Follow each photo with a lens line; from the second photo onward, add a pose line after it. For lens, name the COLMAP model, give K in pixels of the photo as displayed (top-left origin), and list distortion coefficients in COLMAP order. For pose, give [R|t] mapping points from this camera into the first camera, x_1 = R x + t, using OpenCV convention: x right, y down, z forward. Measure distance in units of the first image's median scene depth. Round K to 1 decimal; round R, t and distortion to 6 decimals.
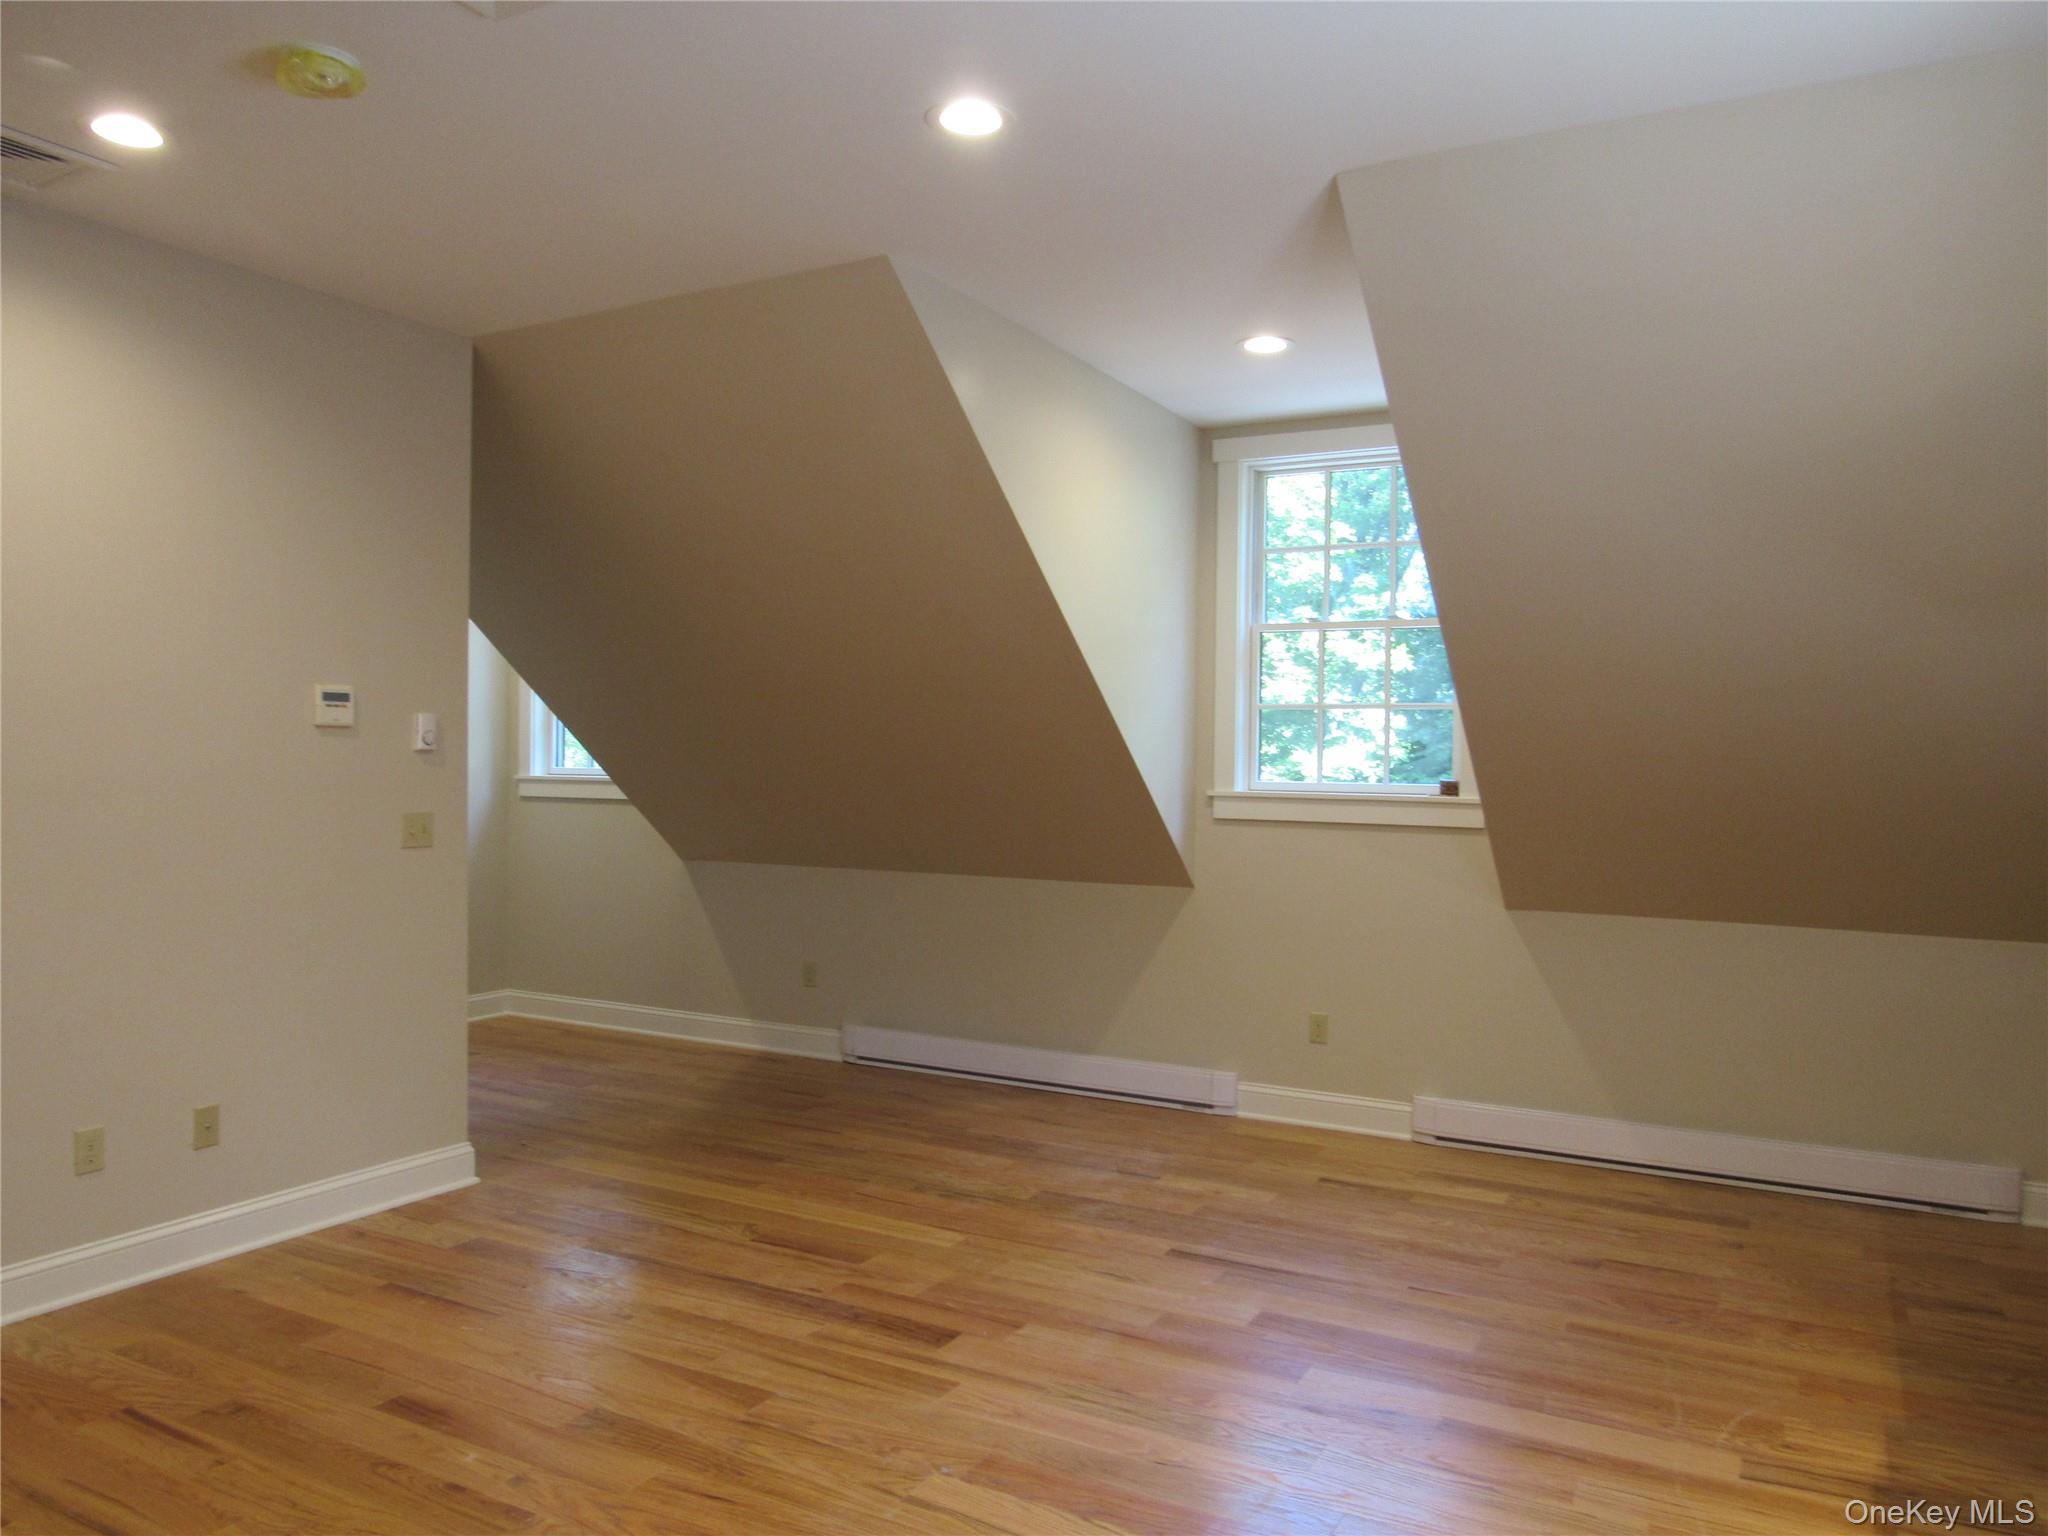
lens RADIAL K [[1473.5, 0, 1037.8], [0, 1473.5, 764.8], [0, 0, 1]] dist [-0.020772, -0.001762]
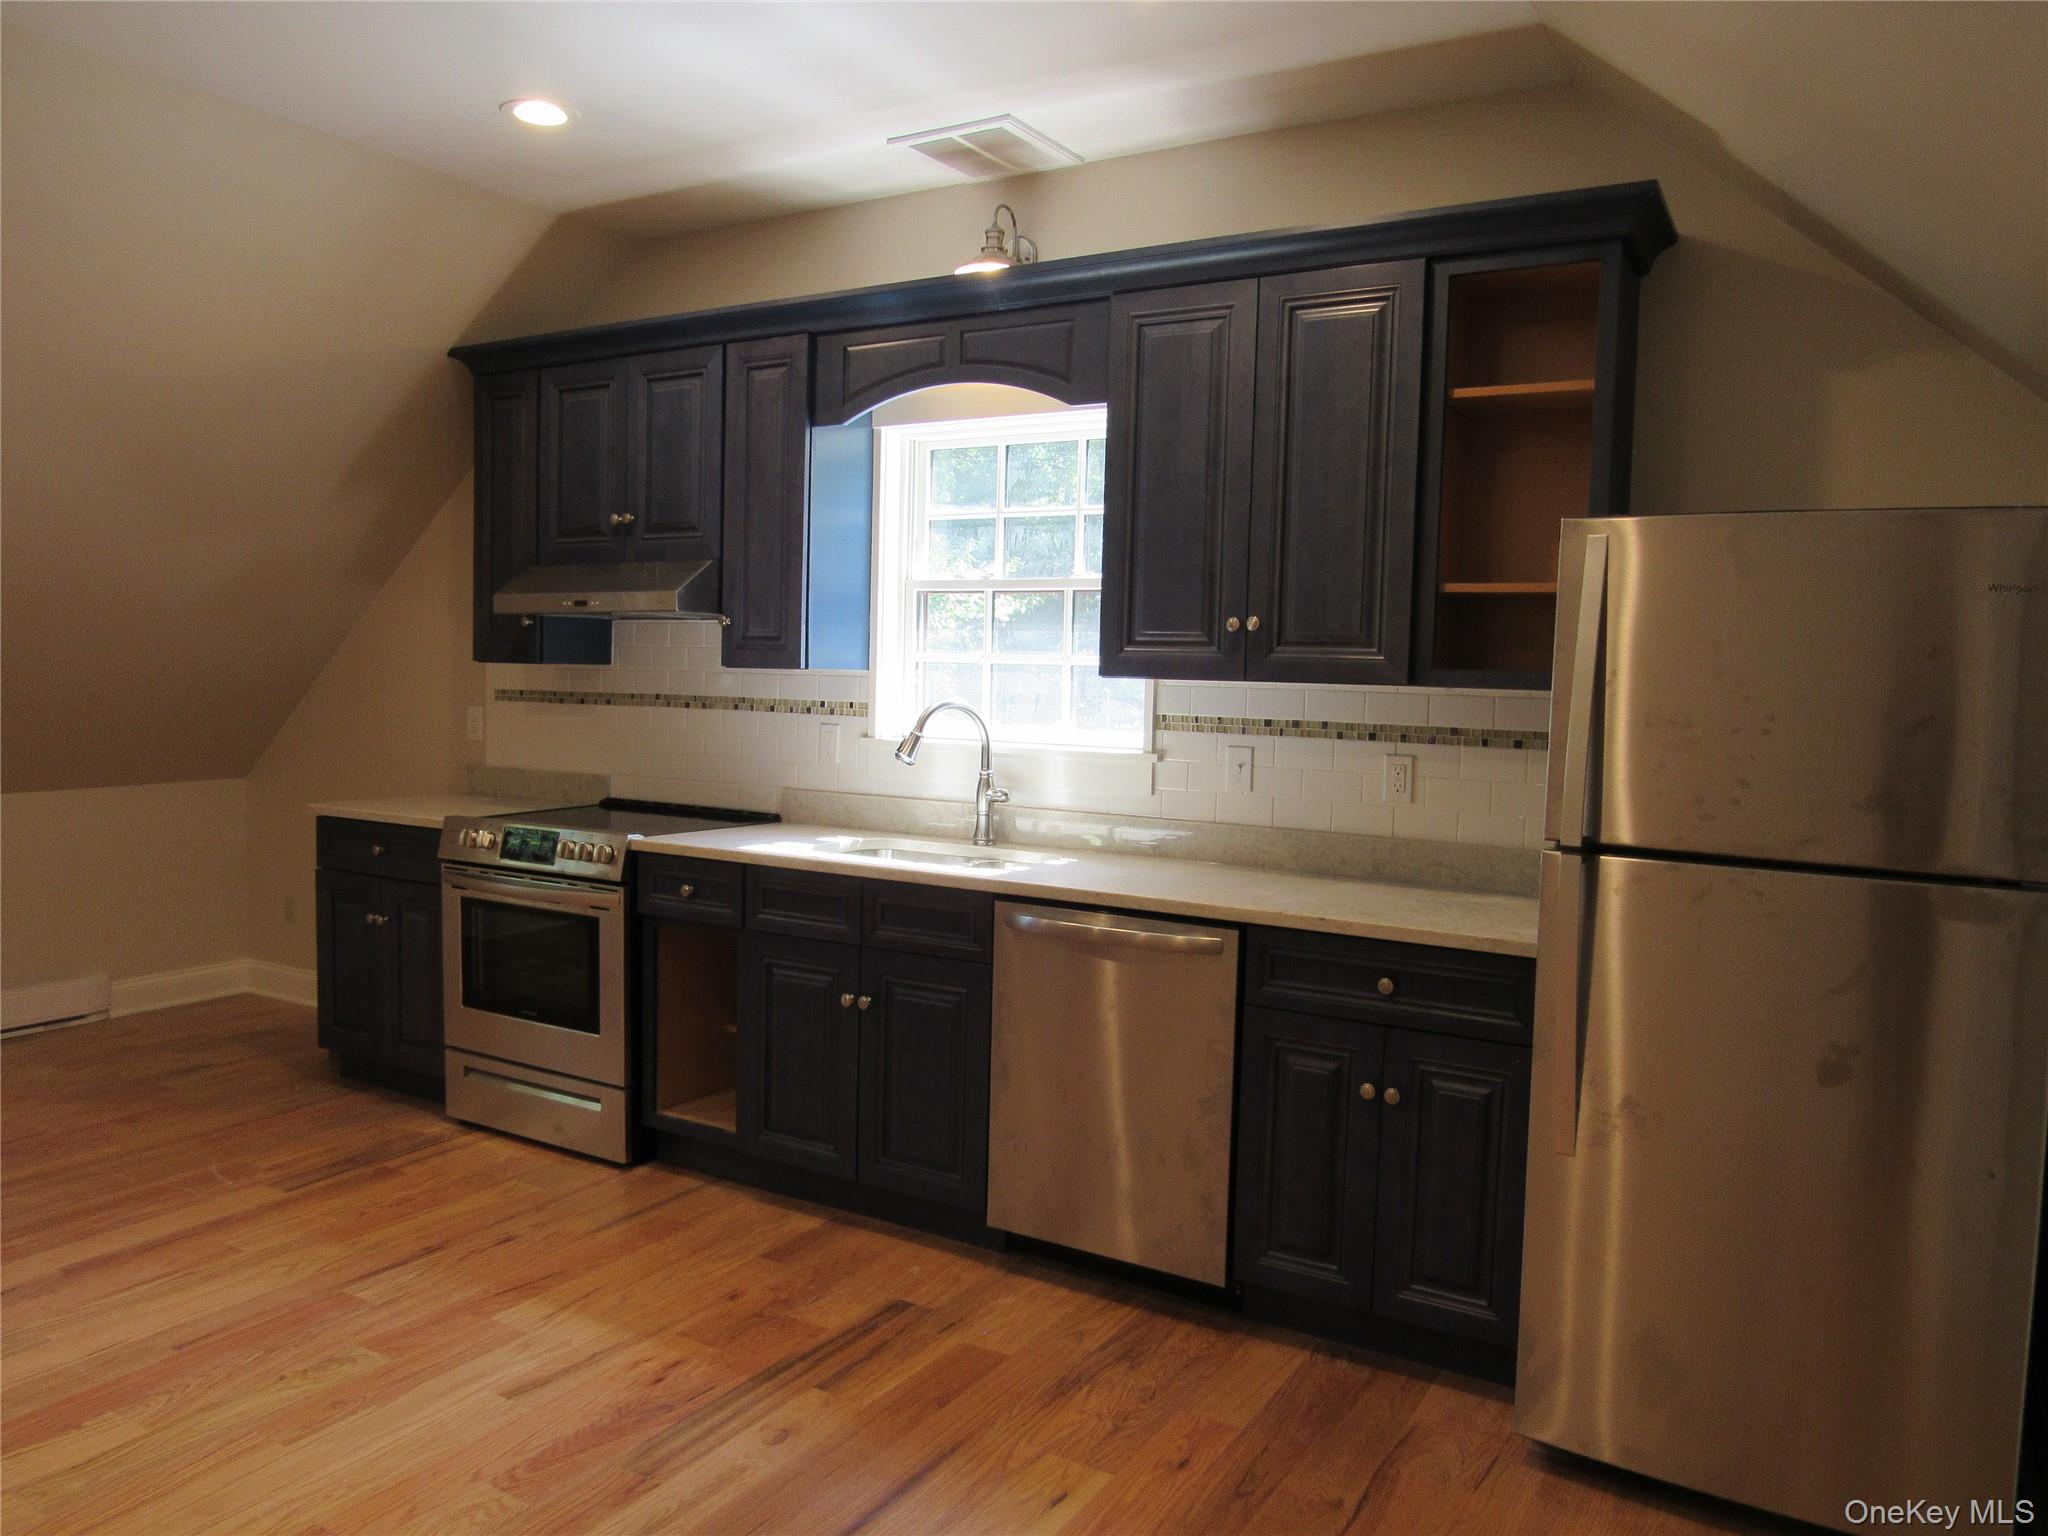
lens RADIAL K [[1473.5, 0, 1027.0], [0, 1473.5, 762.2], [0, 0, 1]] dist [-0.020772, -0.001762]
pose [[0.048497, -0.086737, 0.995050, -0.522407], [-0.005446, 0.996185, 0.087101, -0.008505], [-0.998808, -0.009643, 0.047839, 0.192952]]
